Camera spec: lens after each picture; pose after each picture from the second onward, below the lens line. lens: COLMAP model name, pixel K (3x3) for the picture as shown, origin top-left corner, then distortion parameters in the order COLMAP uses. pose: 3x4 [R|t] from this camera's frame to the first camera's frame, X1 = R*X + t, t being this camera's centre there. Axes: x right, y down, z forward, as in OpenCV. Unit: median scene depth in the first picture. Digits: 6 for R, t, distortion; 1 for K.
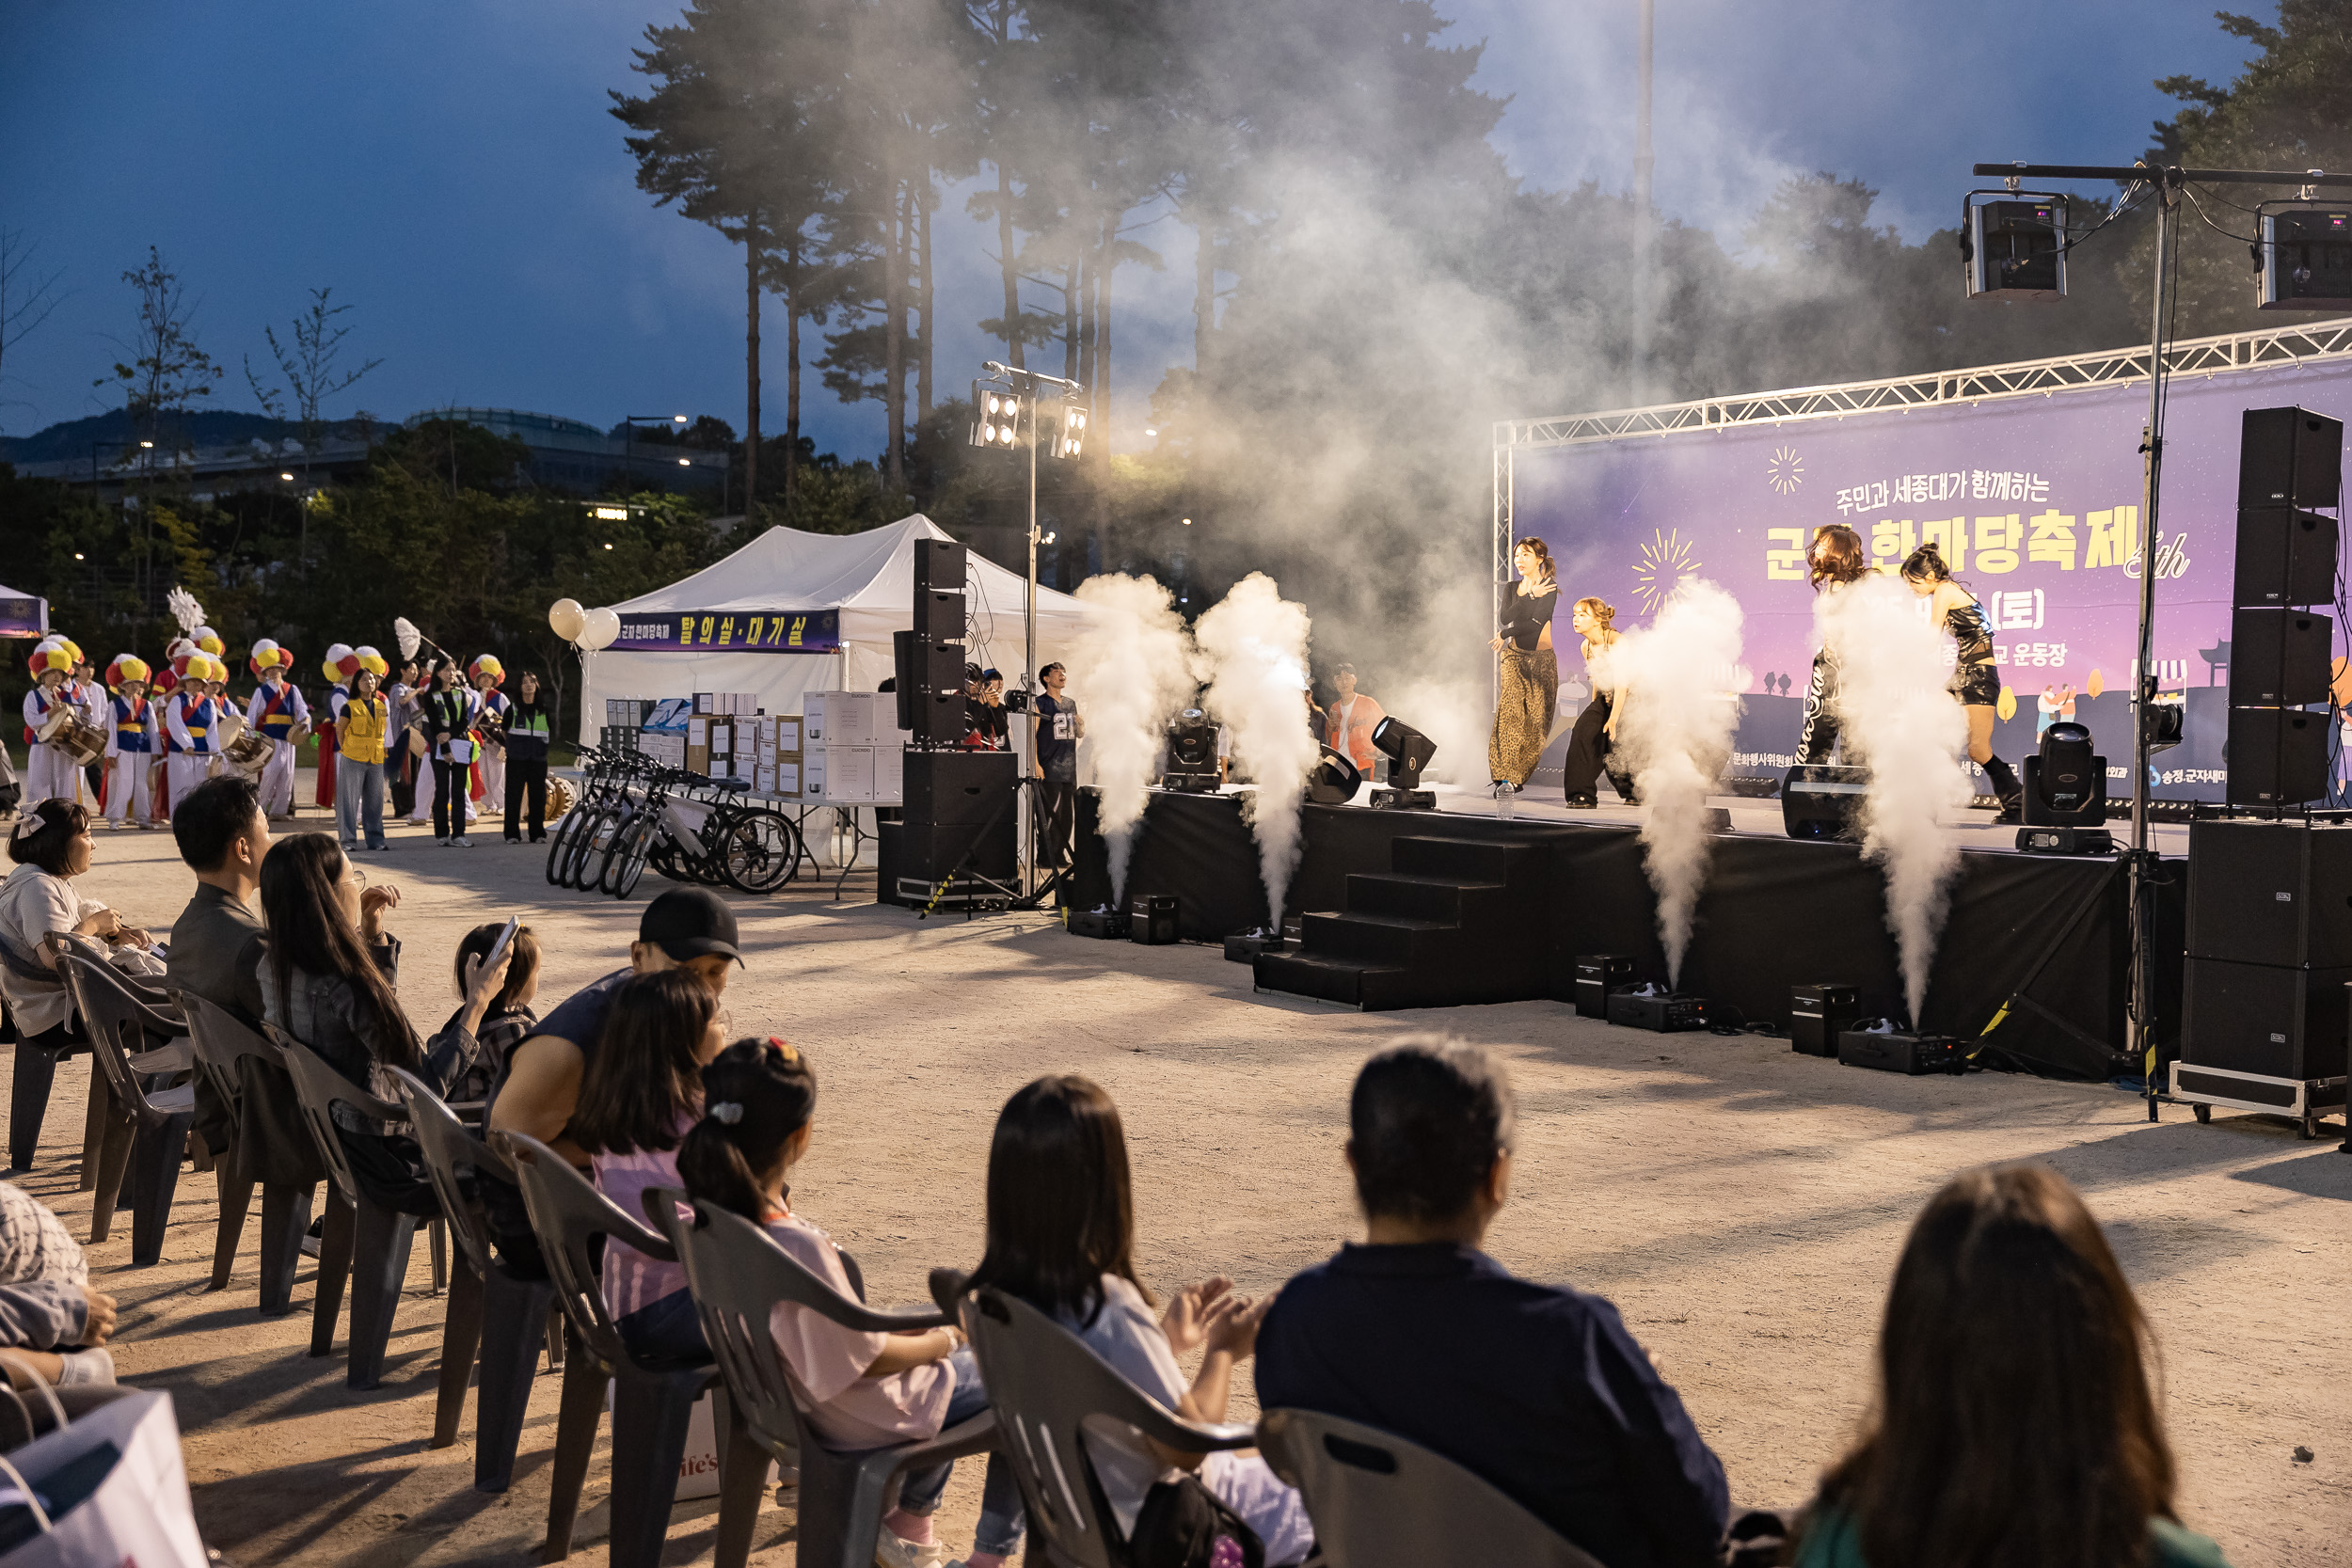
lens RADIAL K [[2468.8, 0, 1176.0], [0, 2468.8, 784.0], [0, 0, 1]] dist [0.015094, 0.003797]
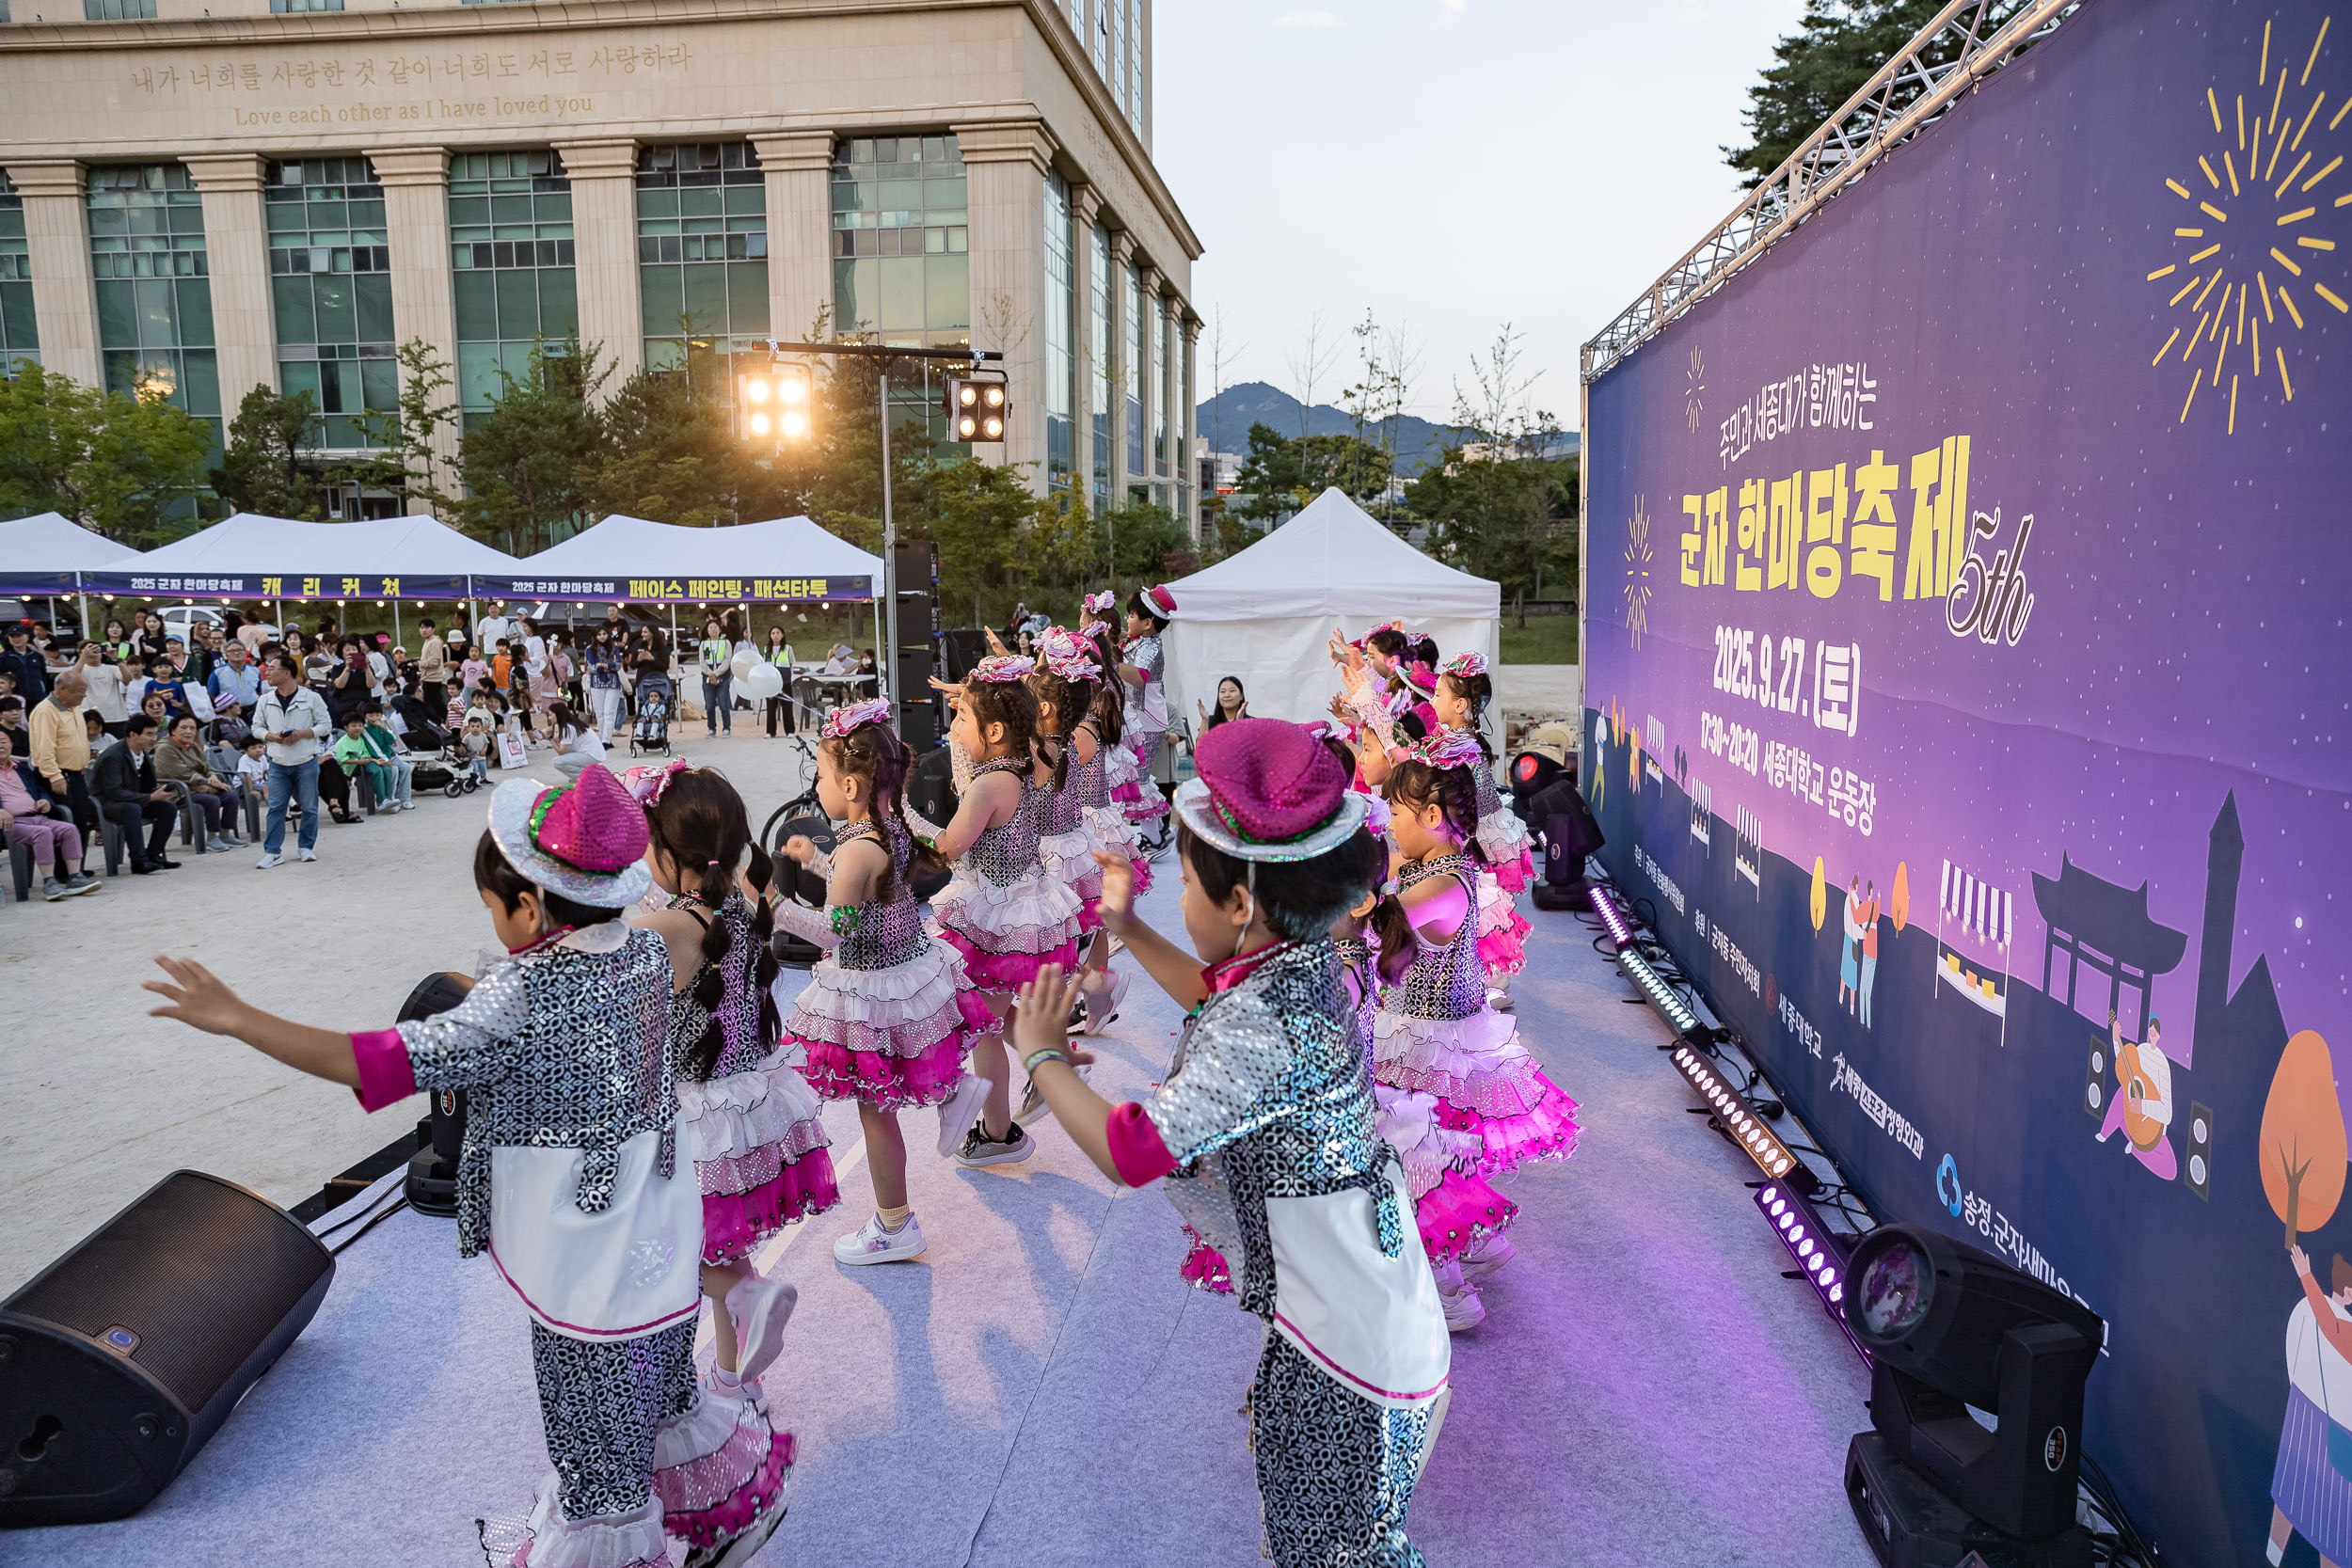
lens RADIAL K [[1542.5, 0, 1176.0], [0, 1542.5, 784.0], [0, 0, 1]] dist [0.006221, 0.000937]
pose [[0.782268, 0.072745, -0.618680, 0.100288], [-0.014542, 0.995020, 0.098608, -0.018807], [0.622772, -0.068141, 0.779430, 0.171741]]
